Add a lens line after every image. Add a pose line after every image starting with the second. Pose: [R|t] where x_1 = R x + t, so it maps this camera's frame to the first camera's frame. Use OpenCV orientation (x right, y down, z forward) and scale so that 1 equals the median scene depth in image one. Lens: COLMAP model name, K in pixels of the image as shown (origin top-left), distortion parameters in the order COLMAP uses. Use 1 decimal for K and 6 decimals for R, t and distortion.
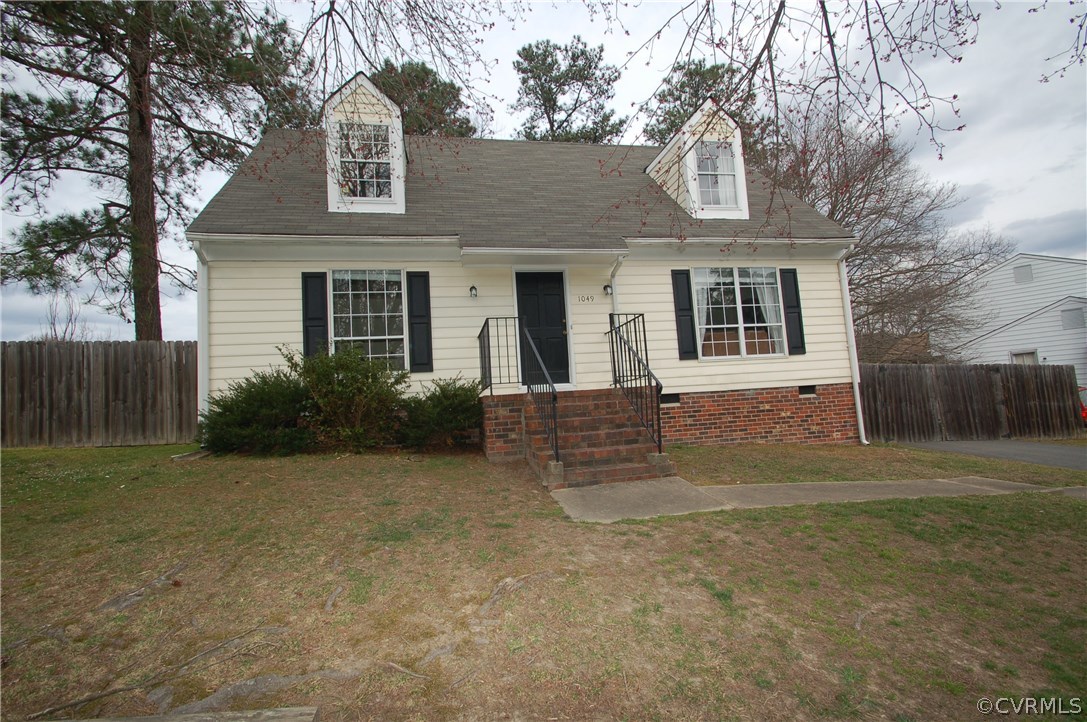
lens RADIAL K [[483.5, 0, 539.6], [0, 483.5, 364.3], [0, 0, 1]] dist [0.006435, -0.013035]
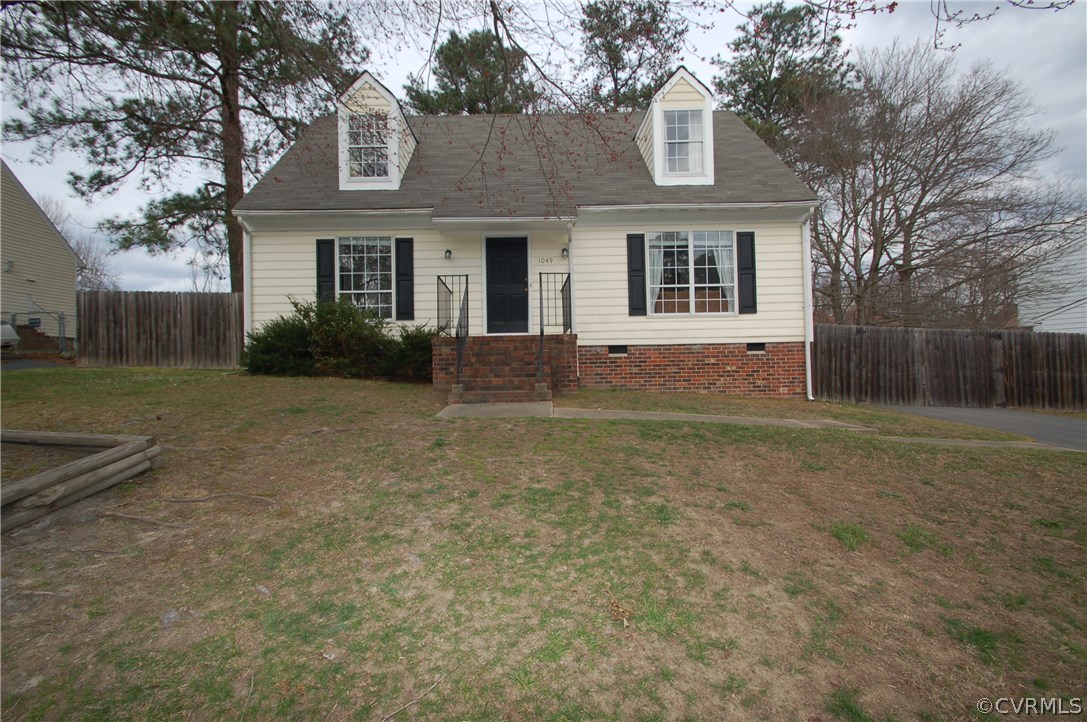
lens RADIAL K [[483.5, 0, 537.9], [0, 483.5, 360.7], [0, 0, 1]] dist [0.006435, -0.013035]
pose [[0.981814, 0.039248, -0.185742, 0.278191], [-0.026615, 0.997190, 0.070030, 0.021304], [0.187968, -0.063813, 0.980100, -0.140782]]
